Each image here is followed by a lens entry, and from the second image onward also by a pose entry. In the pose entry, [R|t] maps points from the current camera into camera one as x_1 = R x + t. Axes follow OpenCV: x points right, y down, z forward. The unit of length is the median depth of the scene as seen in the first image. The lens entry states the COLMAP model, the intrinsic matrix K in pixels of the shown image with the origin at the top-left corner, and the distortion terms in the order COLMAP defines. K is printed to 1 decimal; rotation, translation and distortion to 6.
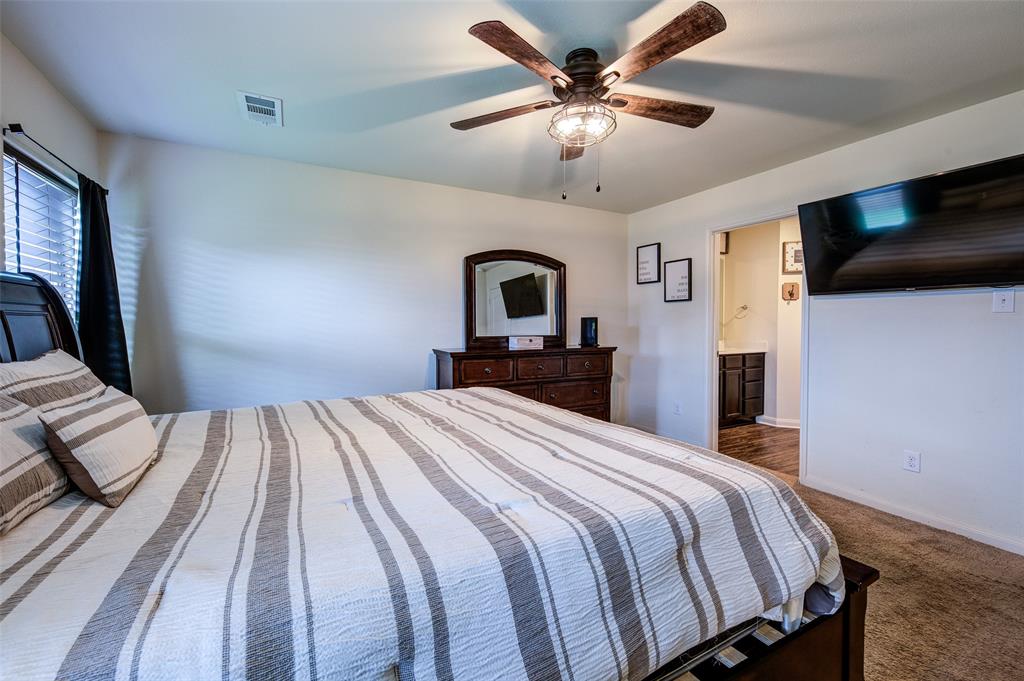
lens RADIAL K [[397.0, 0, 511.4], [0, 397.0, 331.9], [0, 0, 1]] dist [0.002159, 0.000058]
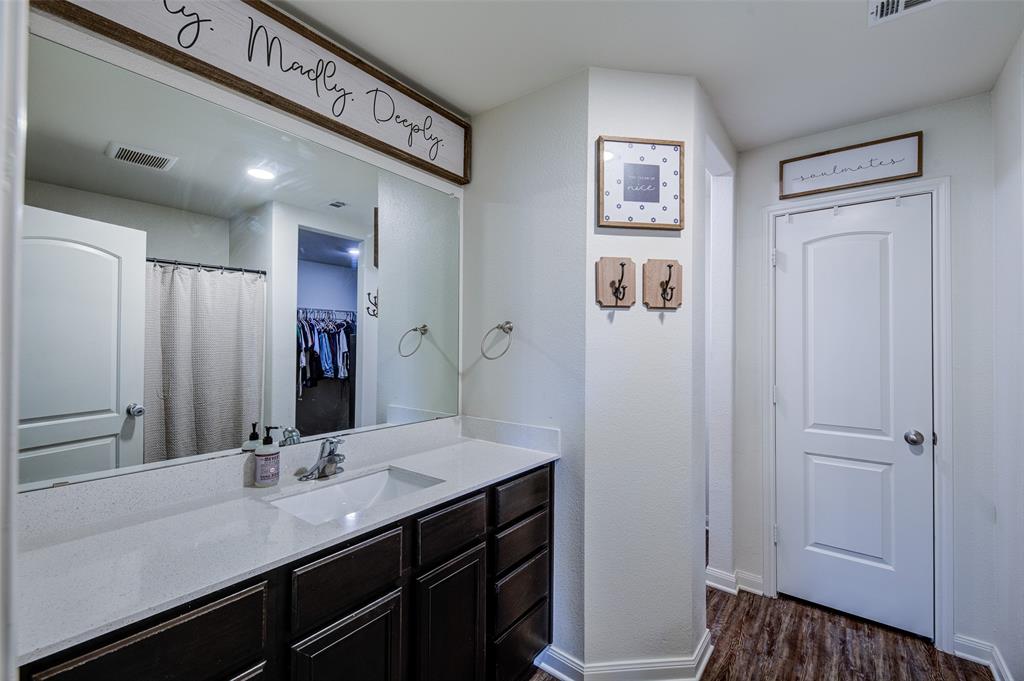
lens RADIAL K [[429.2, 0, 511.0], [0, 429.2, 342.6], [0, 0, 1]] dist [0.010493, -0.000682]
pose [[0.895007, 0.010561, 0.445928, 0.455935], [0.002584, 0.999580, -0.028858, -0.039469], [-0.446045, 0.026981, 0.894604, 0.708599]]
